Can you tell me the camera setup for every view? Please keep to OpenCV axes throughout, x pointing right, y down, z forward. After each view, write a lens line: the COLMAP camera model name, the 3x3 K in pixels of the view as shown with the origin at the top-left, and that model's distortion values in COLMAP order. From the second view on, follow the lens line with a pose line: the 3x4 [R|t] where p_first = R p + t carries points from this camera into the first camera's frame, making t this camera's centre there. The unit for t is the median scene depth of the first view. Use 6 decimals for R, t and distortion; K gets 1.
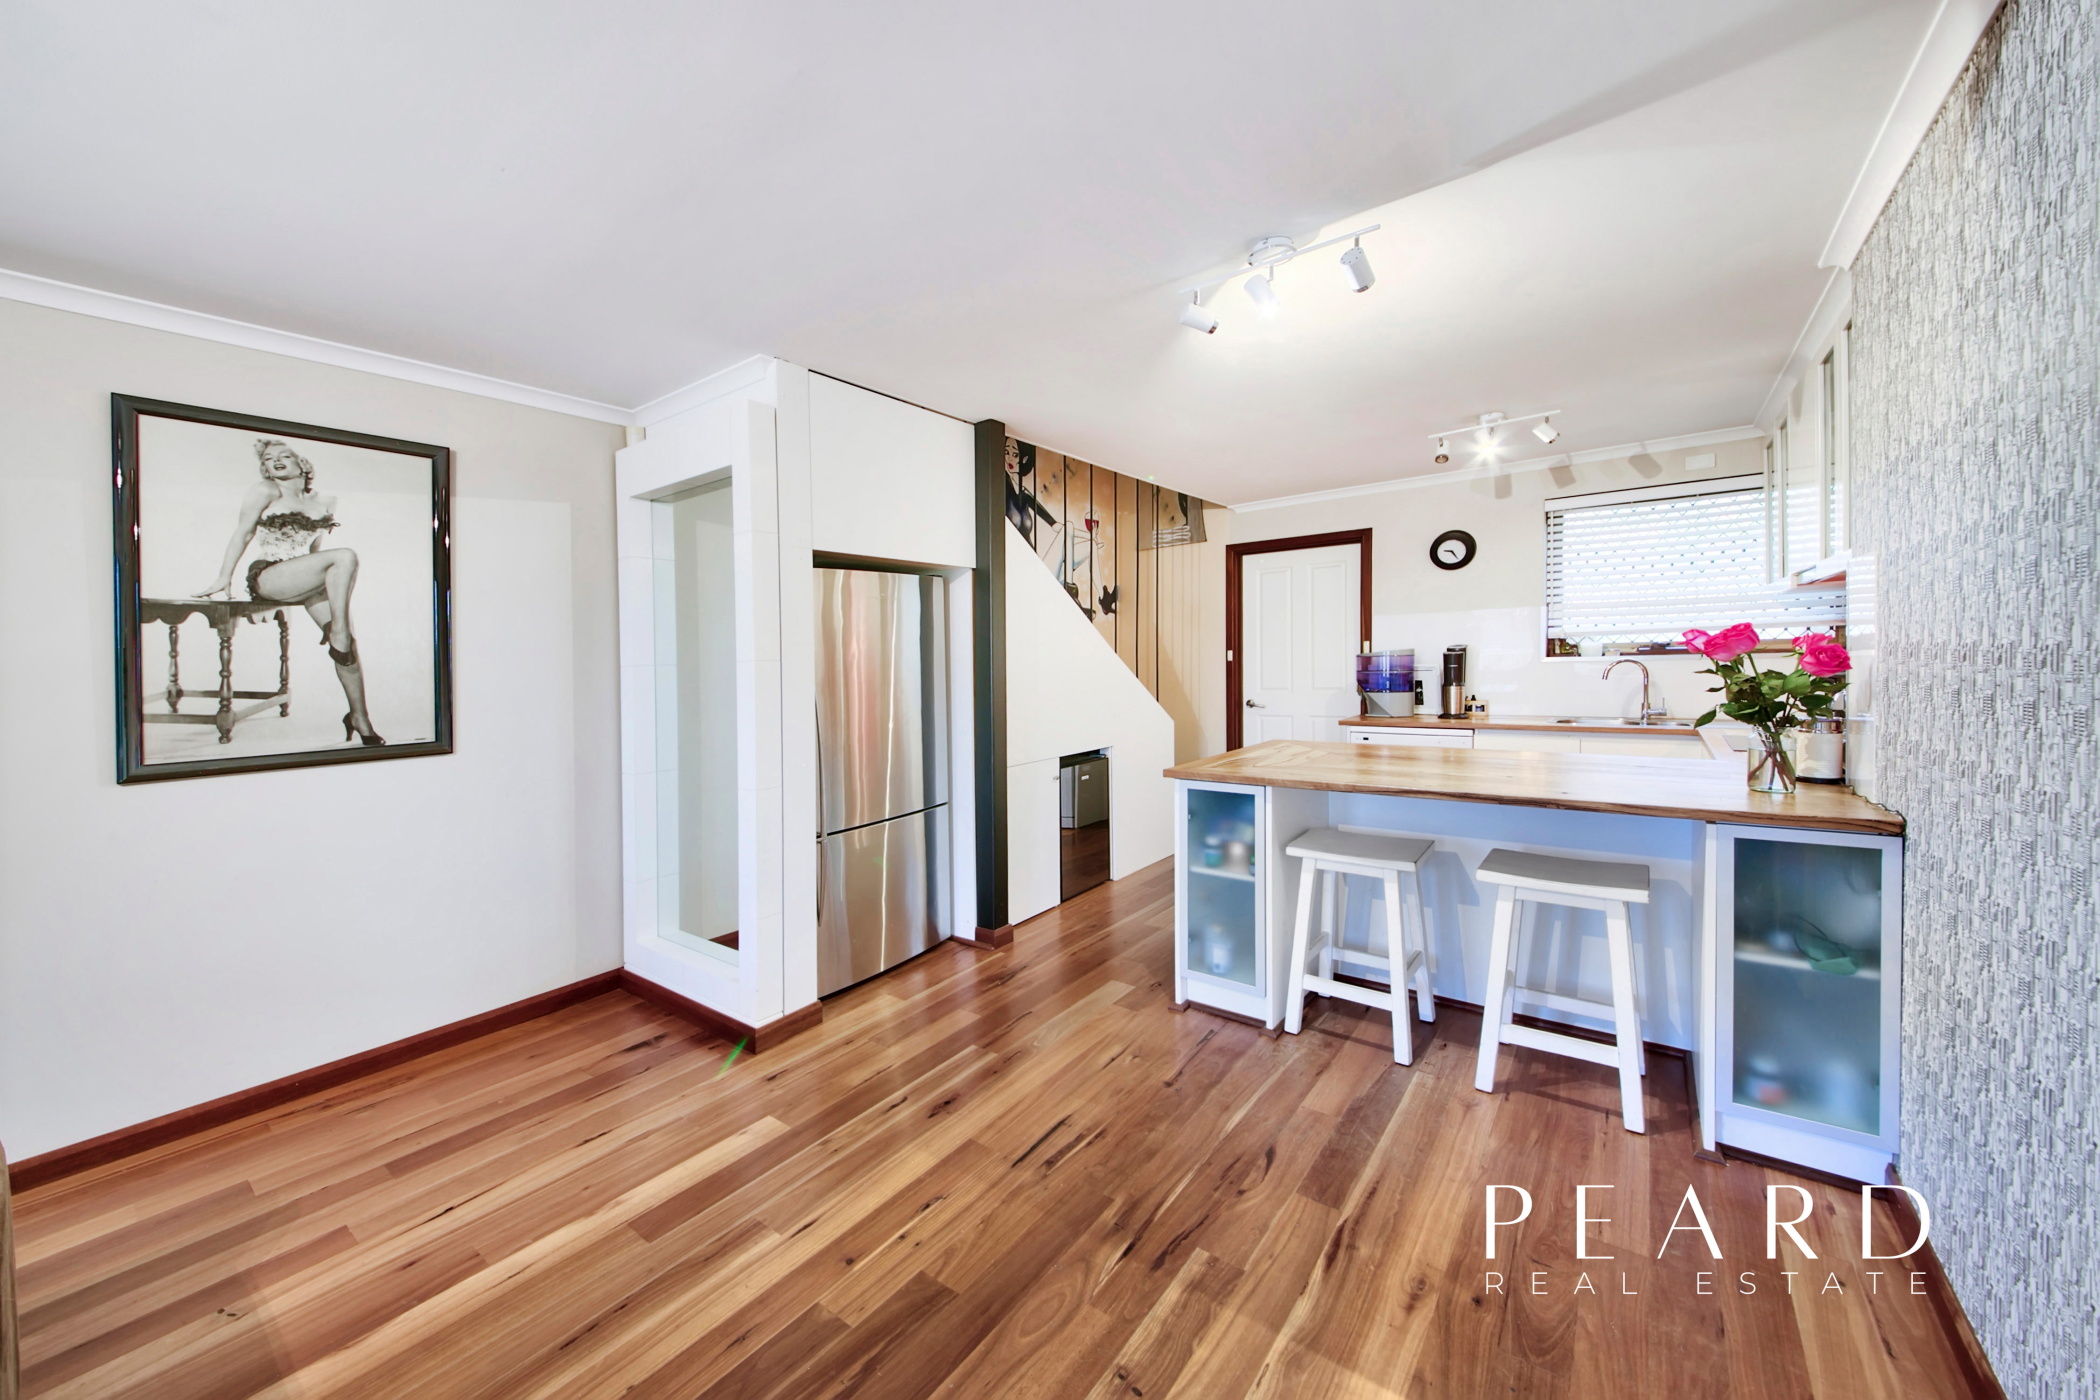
lens RADIAL K [[767.3, 0, 1035.7], [0, 767.3, 710.0], [0, 0, 1]] dist [-0.006262, -0.000232]
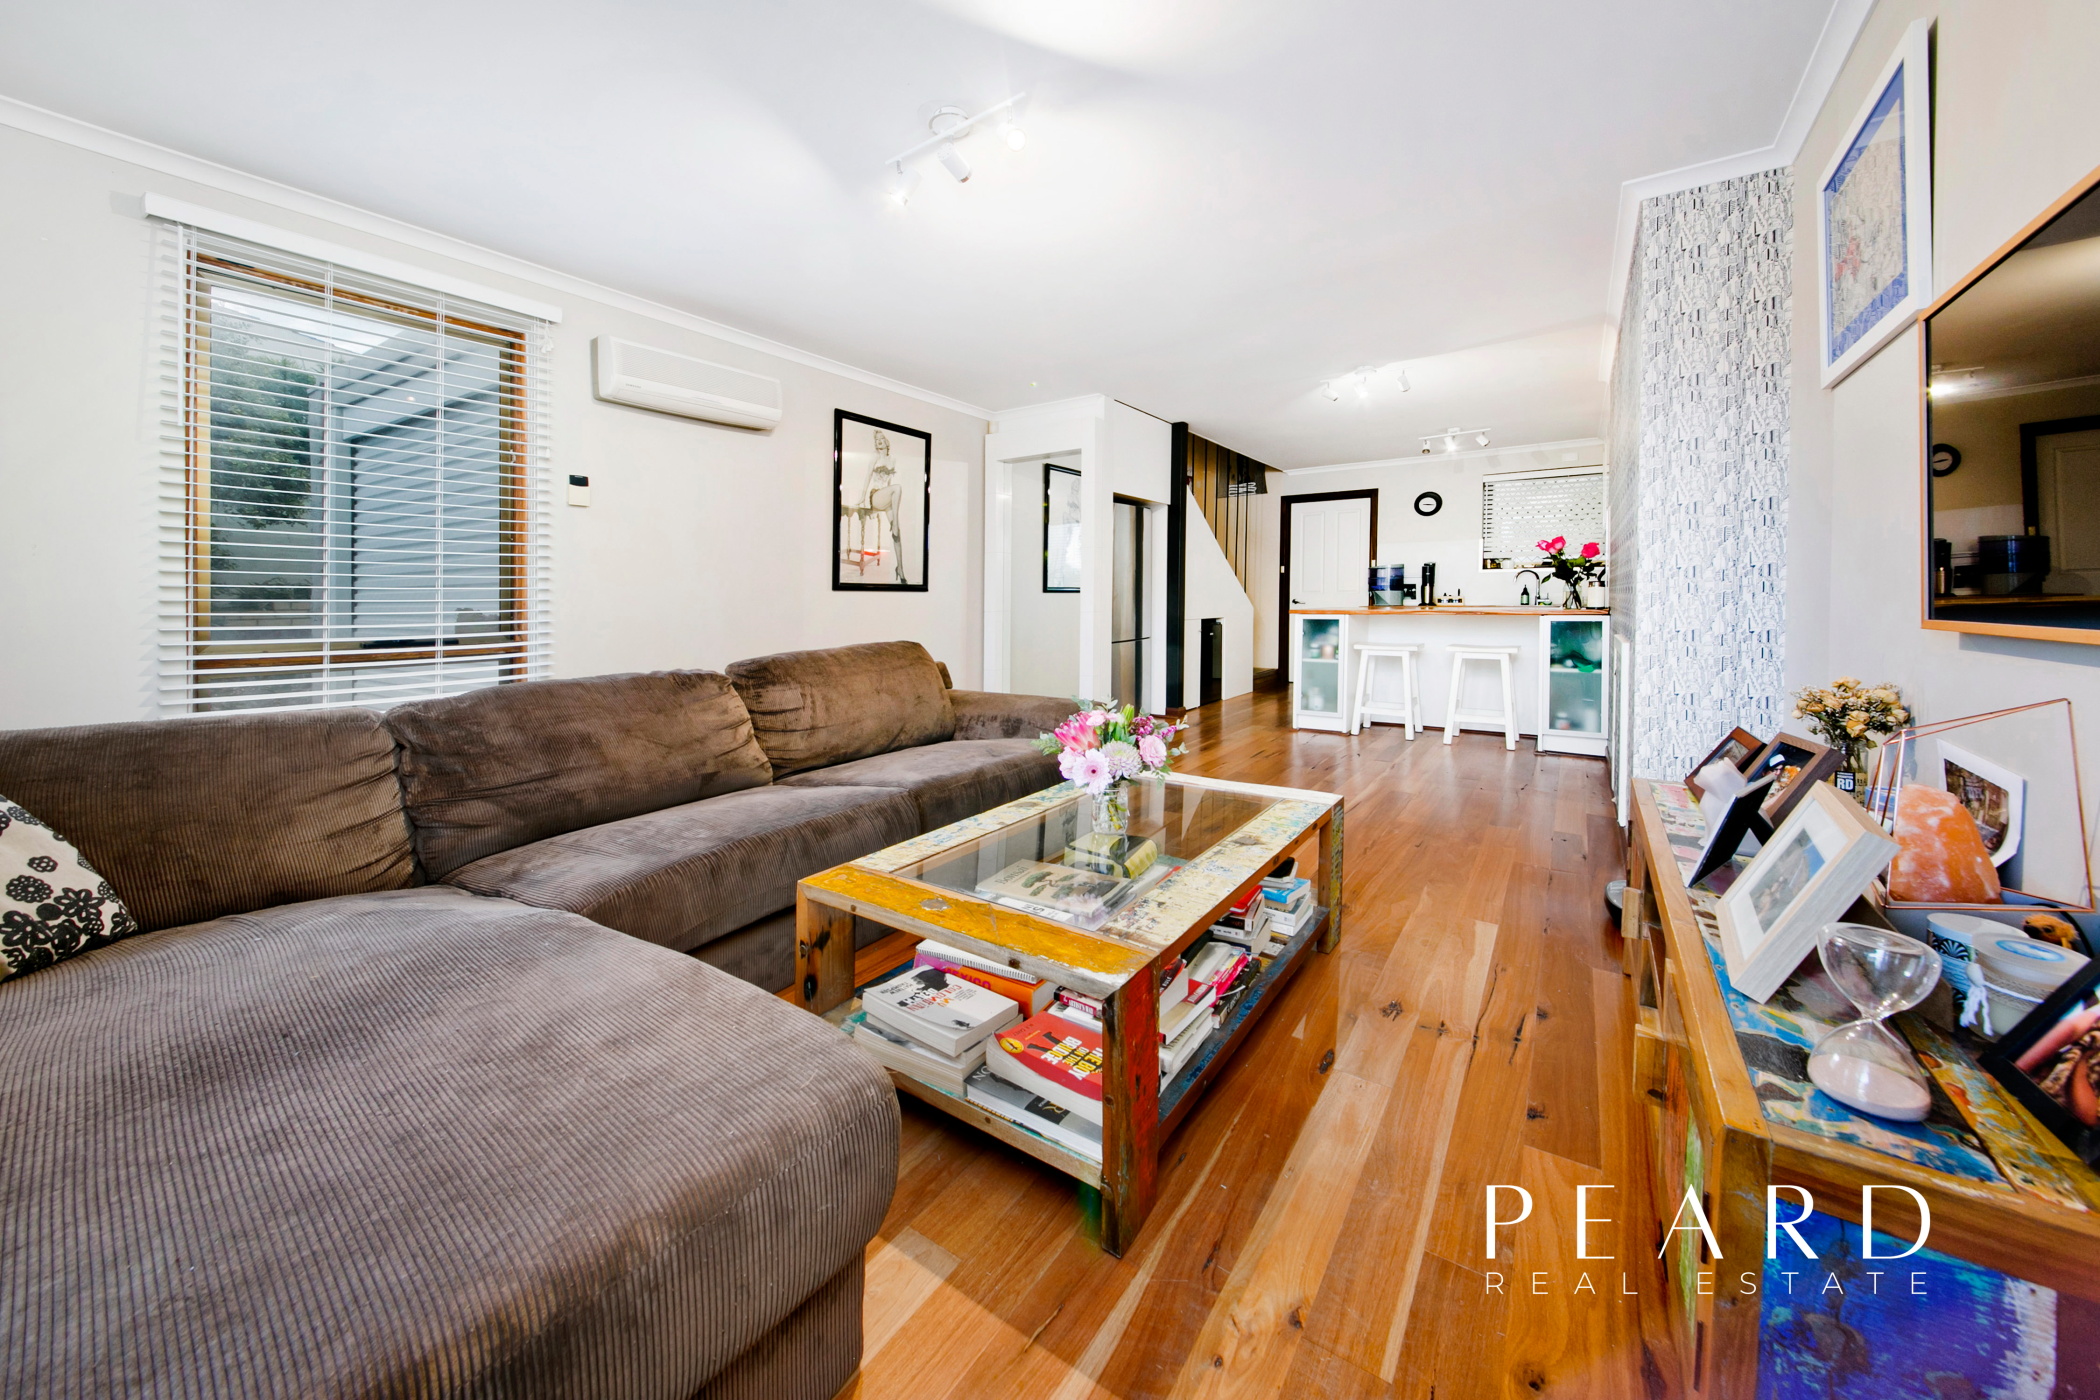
lens RADIAL K [[774.8, 0, 1013.0], [0, 774.8, 651.8], [0, 0, 1]] dist [-0.020583, -0.000877]
pose [[0.999292, 0.022405, 0.030223, -0.485893], [-0.022148, 0.999716, -0.008805, 0.179086], [-0.030411, 0.008129, 0.999504, -0.774713]]
